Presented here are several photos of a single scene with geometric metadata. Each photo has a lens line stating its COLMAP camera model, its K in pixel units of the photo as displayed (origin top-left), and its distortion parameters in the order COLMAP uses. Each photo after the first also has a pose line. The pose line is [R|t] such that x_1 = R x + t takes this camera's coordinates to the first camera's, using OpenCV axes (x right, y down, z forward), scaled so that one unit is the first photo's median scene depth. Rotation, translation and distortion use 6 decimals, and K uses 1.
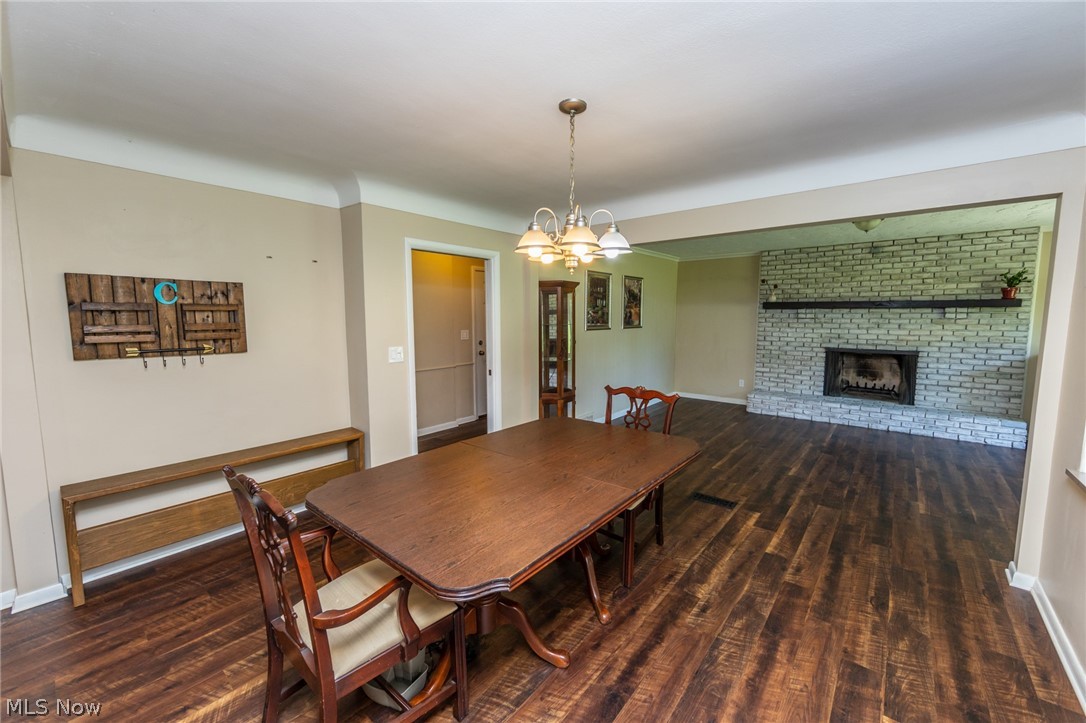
lens RADIAL K [[426.5, 0, 547.5], [0, 426.5, 355.9], [0, 0, 1]] dist [-0.003279, -0.000178]
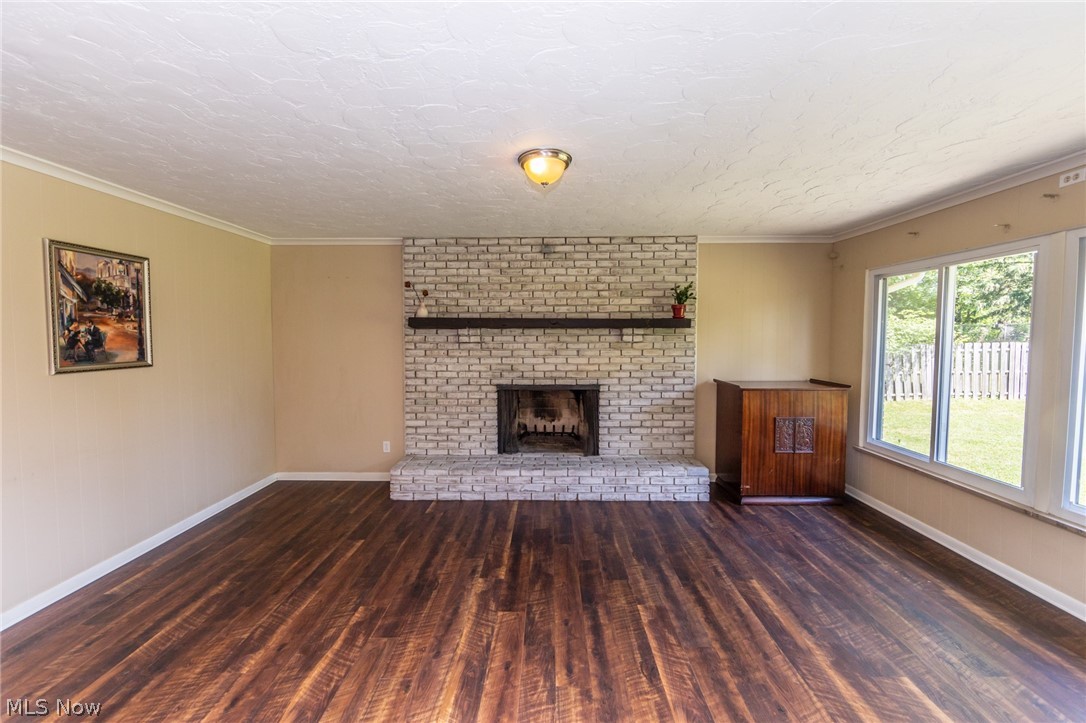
lens RADIAL K [[426.5, 0, 542.6], [0, 426.5, 355.5], [0, 0, 1]] dist [-0.003279, -0.000178]
pose [[0.781356, -0.029823, 0.623372, 0.307387], [0.060419, 0.997780, -0.027996, -0.046910], [-0.621154, 0.059538, 0.781424, 0.448714]]
